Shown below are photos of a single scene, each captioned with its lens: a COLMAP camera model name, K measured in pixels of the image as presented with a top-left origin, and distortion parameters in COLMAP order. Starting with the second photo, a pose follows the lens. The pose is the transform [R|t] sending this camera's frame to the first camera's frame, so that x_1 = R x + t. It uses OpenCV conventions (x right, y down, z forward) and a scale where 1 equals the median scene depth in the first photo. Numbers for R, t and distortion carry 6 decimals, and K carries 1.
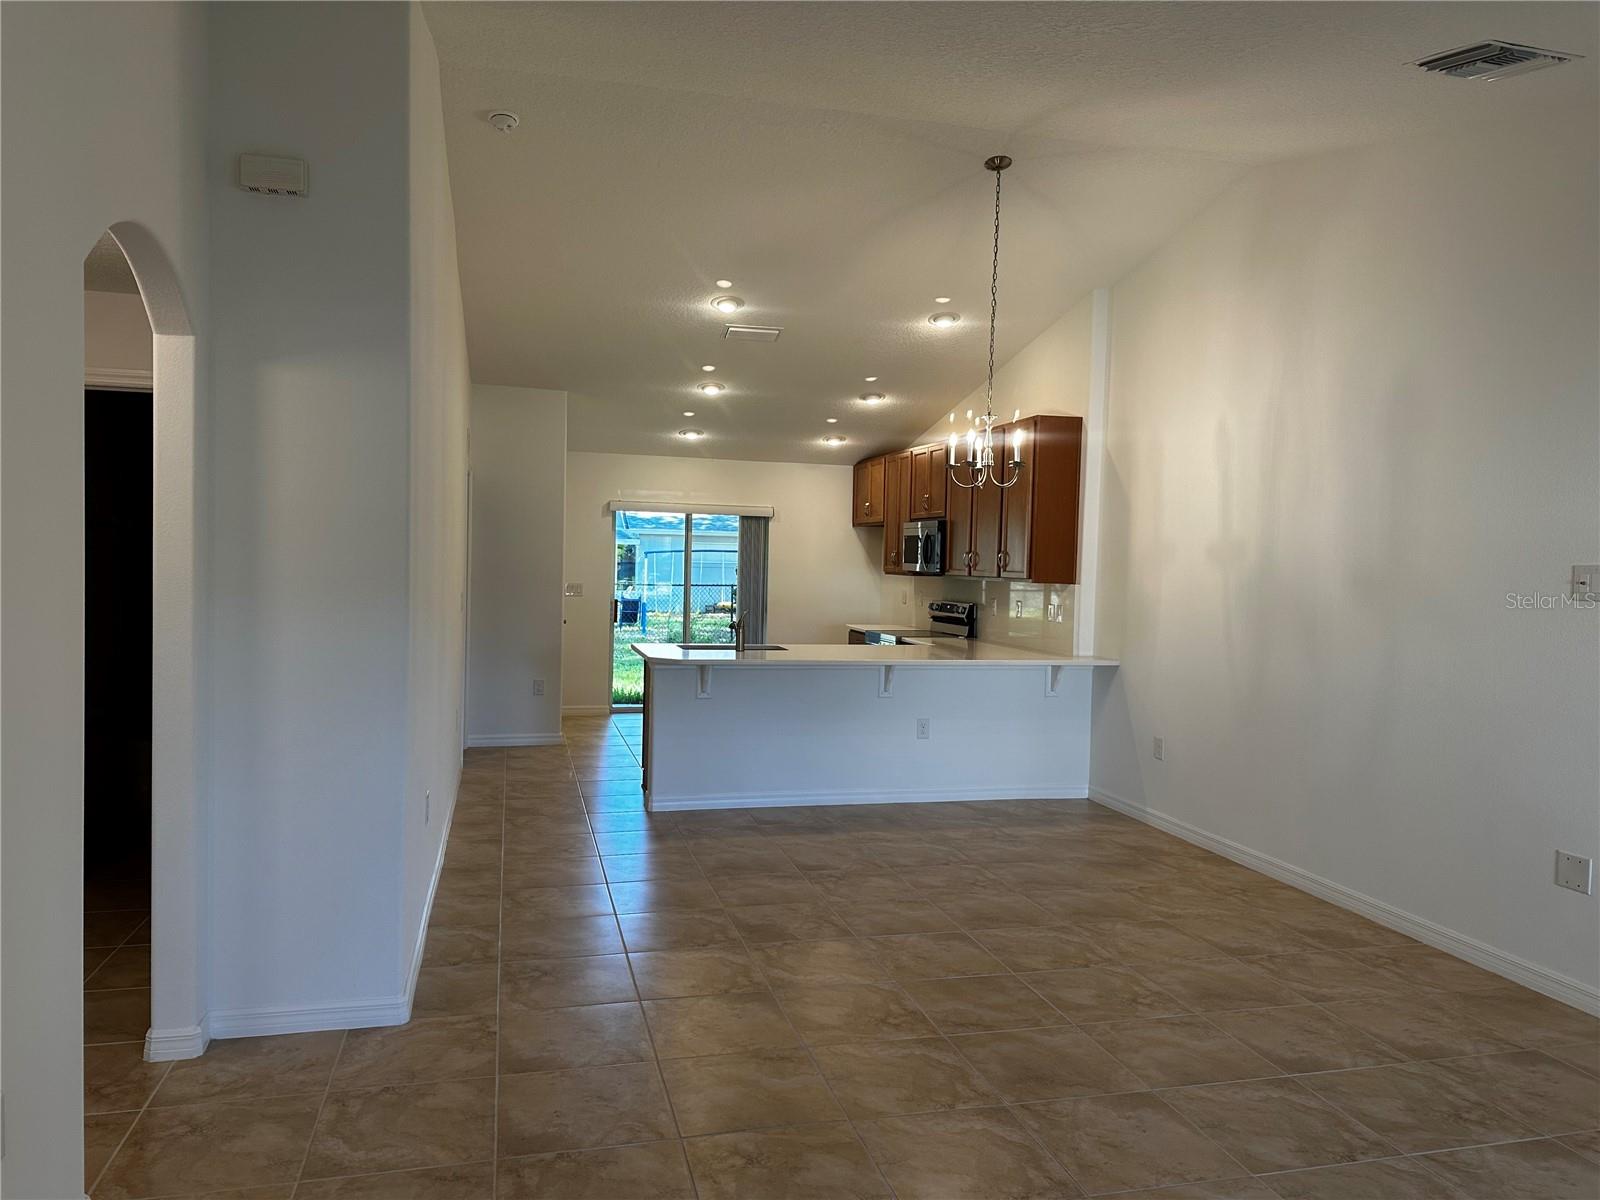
lens RADIAL K [[1116.9, 0, 800.0], [0, 1116.9, 600.0], [0, 0, 1]] dist [0.101160, -0.186115]
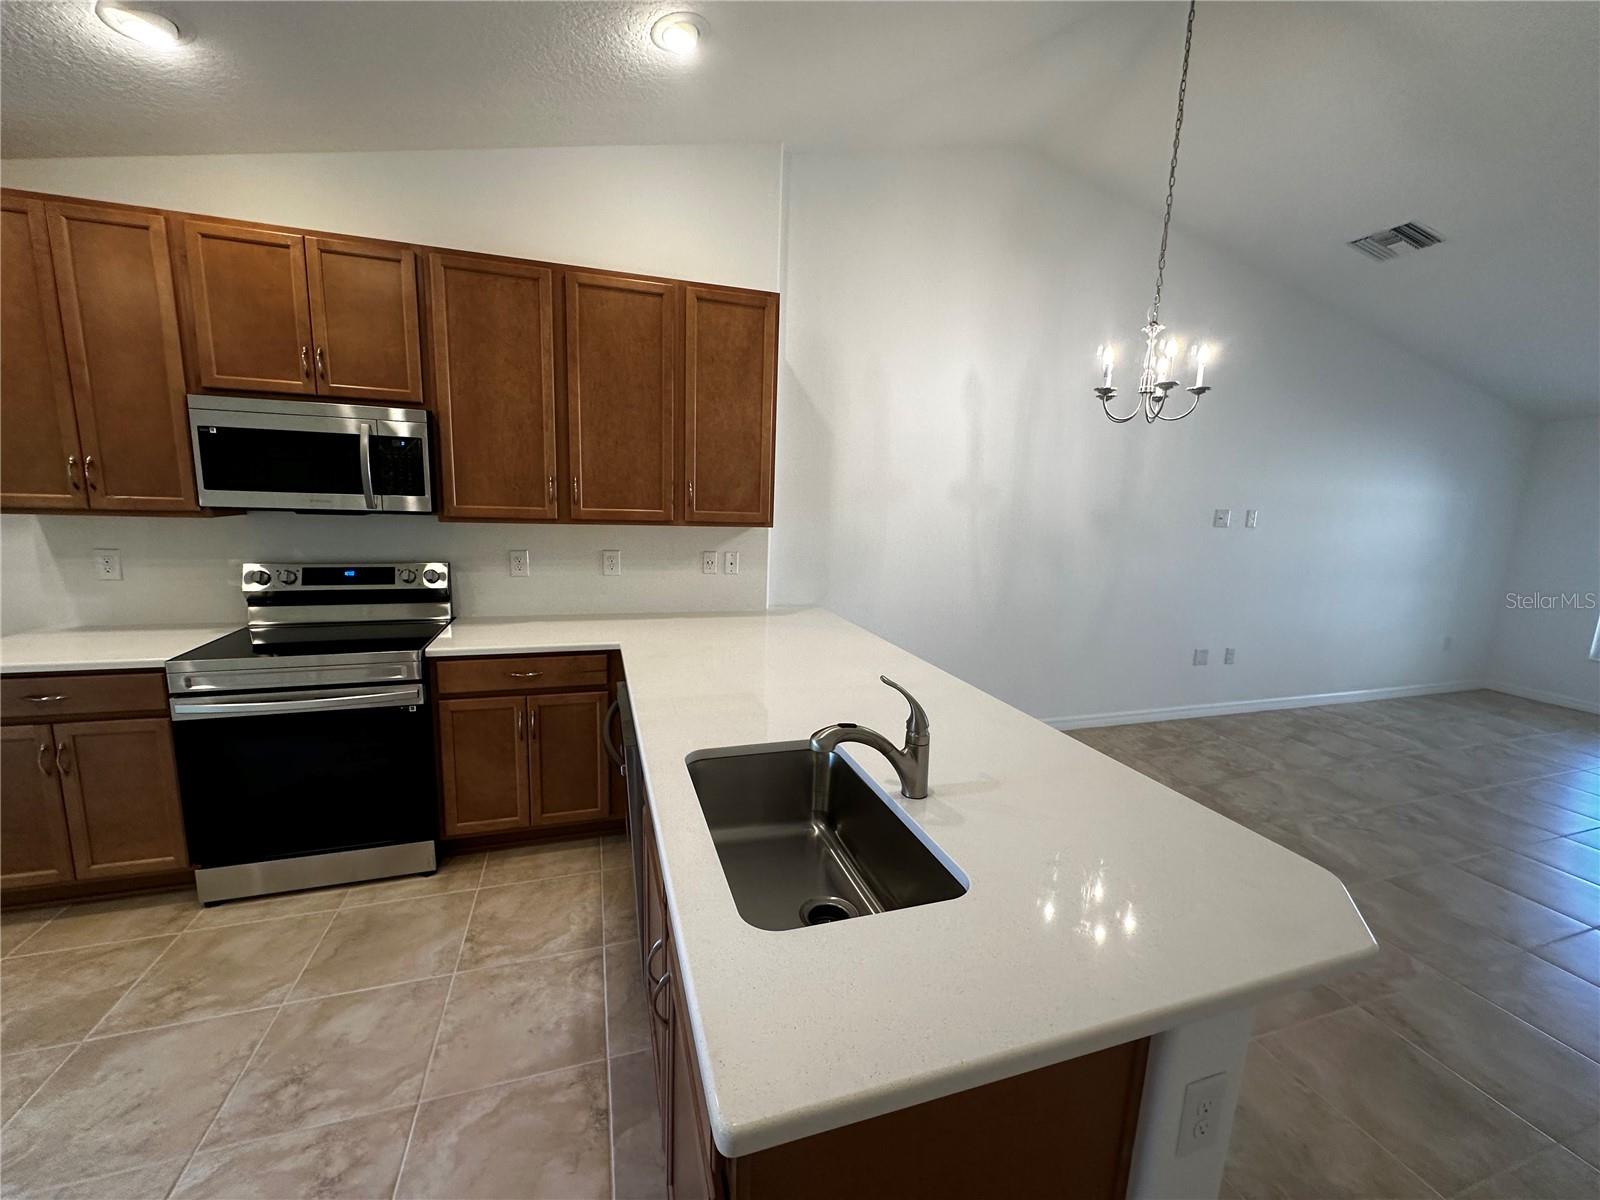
lens RADIAL K [[636.0, 0, 800.0], [0, 636.0, 600.0], [0, 0, 1]] dist [-0.003737, 0.000151]
pose [[-0.061442, -0.189269, 0.980001, -0.325579], [0.001064, 0.981843, 0.189691, -0.069761], [-0.998110, 0.012697, -0.060125, 1.454507]]
